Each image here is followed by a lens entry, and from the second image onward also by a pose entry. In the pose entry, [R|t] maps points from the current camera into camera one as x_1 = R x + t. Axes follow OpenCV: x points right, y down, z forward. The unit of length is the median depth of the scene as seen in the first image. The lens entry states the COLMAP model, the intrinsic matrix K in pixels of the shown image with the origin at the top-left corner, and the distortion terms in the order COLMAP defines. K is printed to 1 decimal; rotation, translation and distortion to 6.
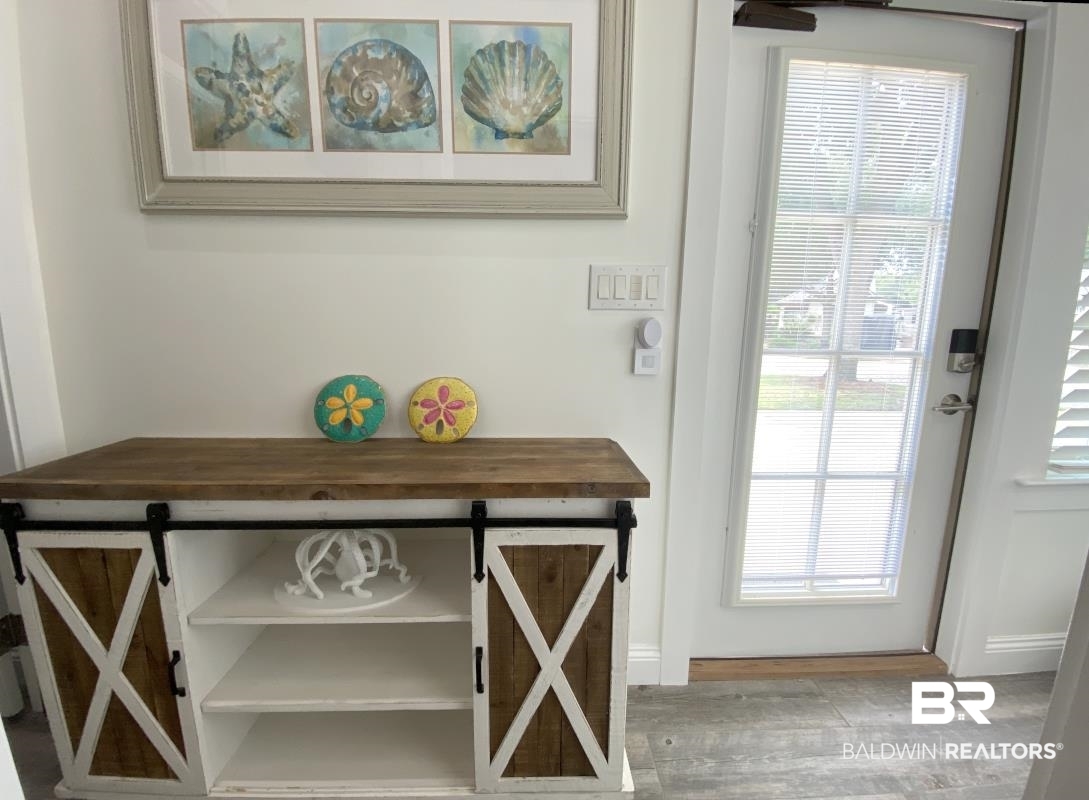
lens RADIAL K [[455.8, 0, 548.9], [0, 455.8, 404.6], [0, 0, 1]] dist [-0.006344, -0.001570]
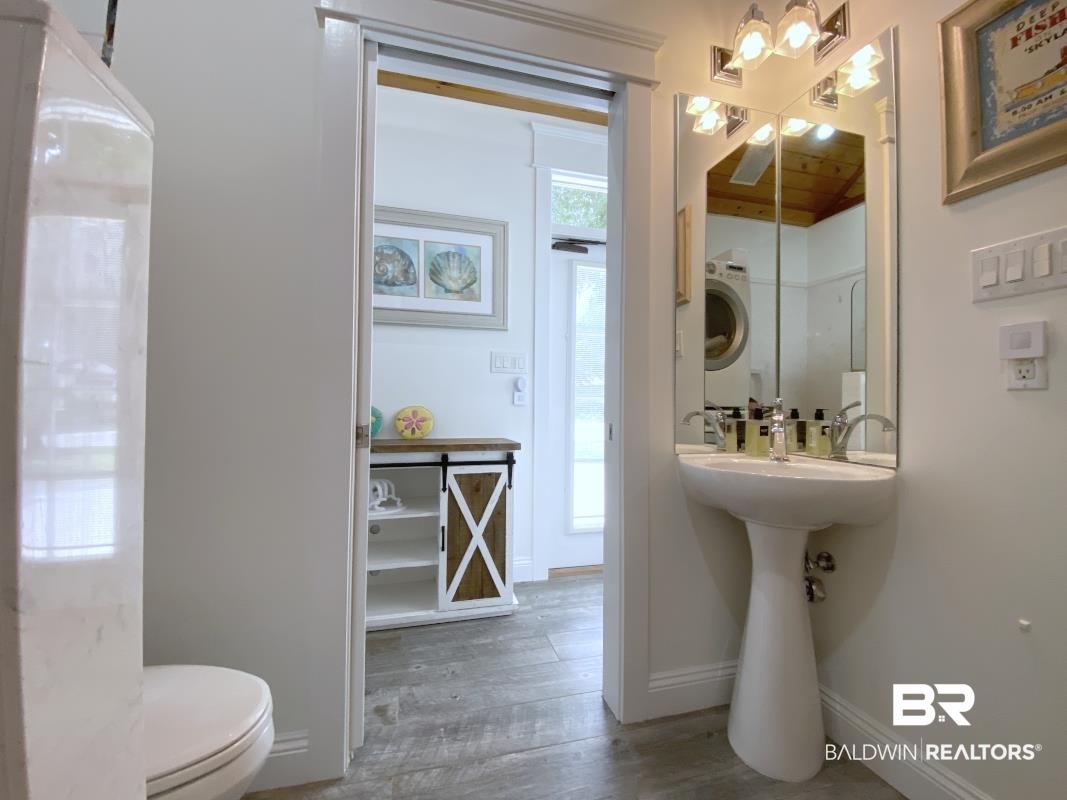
lens RADIAL K [[424.7, 0, 531.5], [0, 424.7, 400.5], [0, 0, 1]] dist [-0.022052, -0.002420]
pose [[0.975771, 0.003681, 0.218765, -0.158599], [0.035831, 0.983671, -0.176371, 0.276840], [-0.215842, 0.179936, 0.959706, -0.906932]]
